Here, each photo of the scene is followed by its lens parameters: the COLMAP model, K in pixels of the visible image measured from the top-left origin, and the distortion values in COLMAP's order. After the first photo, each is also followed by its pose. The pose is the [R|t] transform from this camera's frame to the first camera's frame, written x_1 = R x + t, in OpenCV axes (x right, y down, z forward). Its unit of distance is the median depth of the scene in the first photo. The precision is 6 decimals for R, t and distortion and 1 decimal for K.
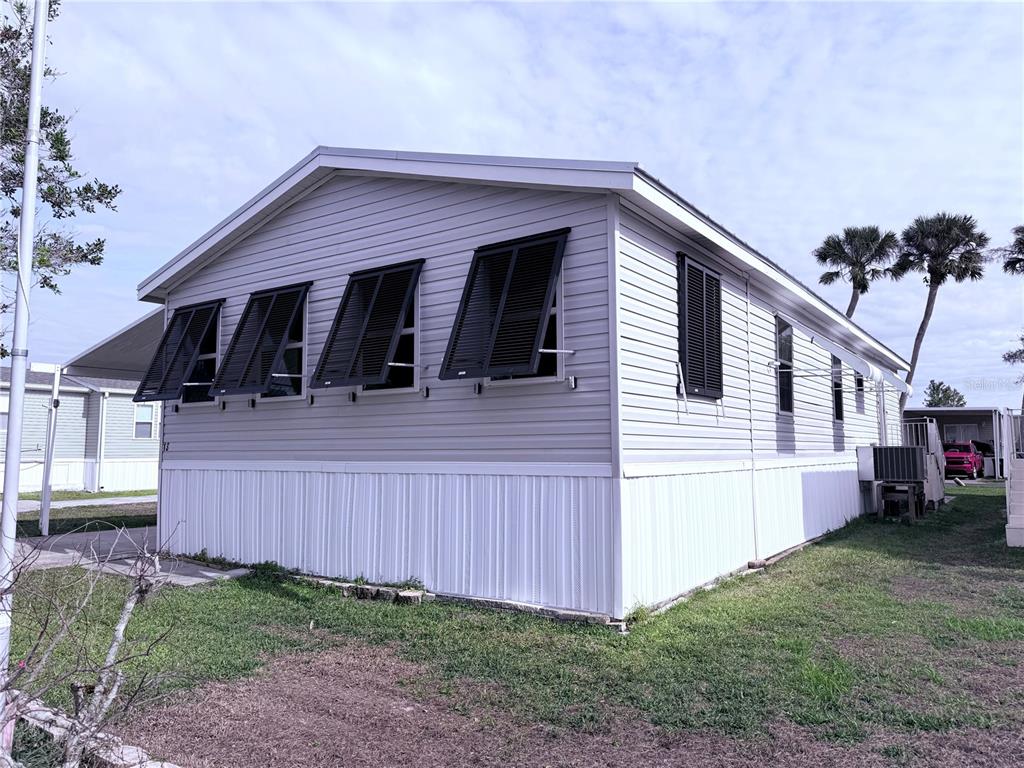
lens RADIAL K [[731.4, 0, 512.9], [0, 731.4, 383.0], [0, 0, 1]] dist [0.006600, -0.000504]
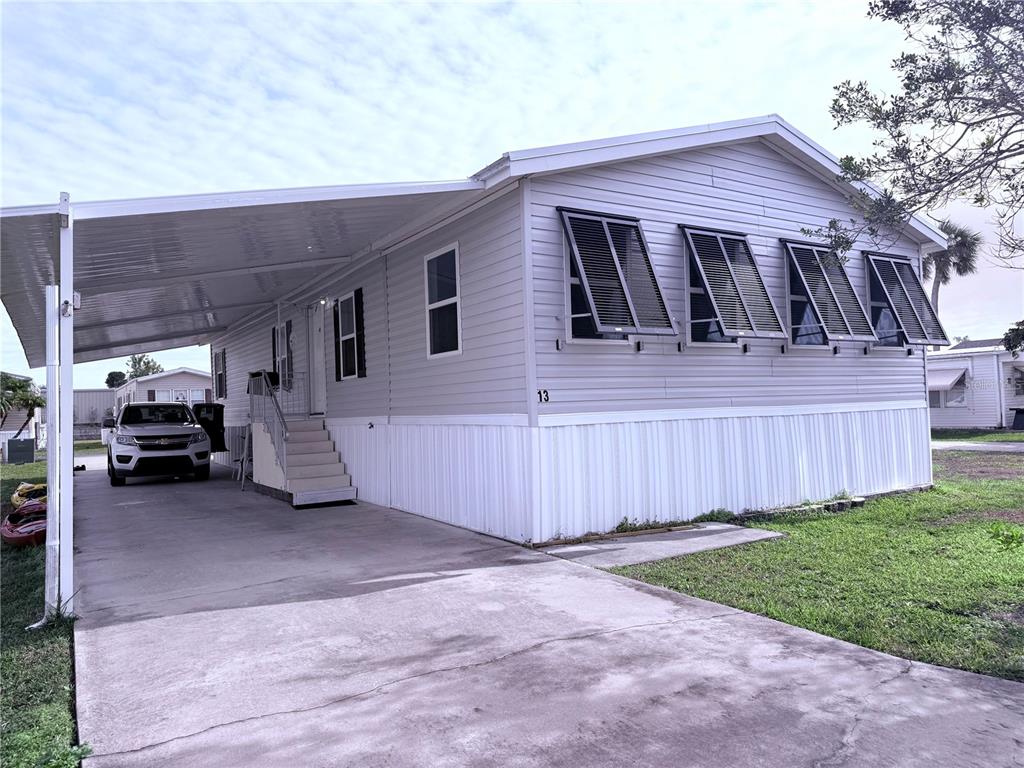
lens RADIAL K [[731.4, 0, 512.7], [0, 731.4, 388.1], [0, 0, 1]] dist [0.006600, -0.000504]
pose [[0.392259, 0.012229, 0.919773, -1.349734], [-0.058090, 0.998245, 0.011502, 0.085302], [-0.918019, -0.057942, 0.392281, 0.876345]]
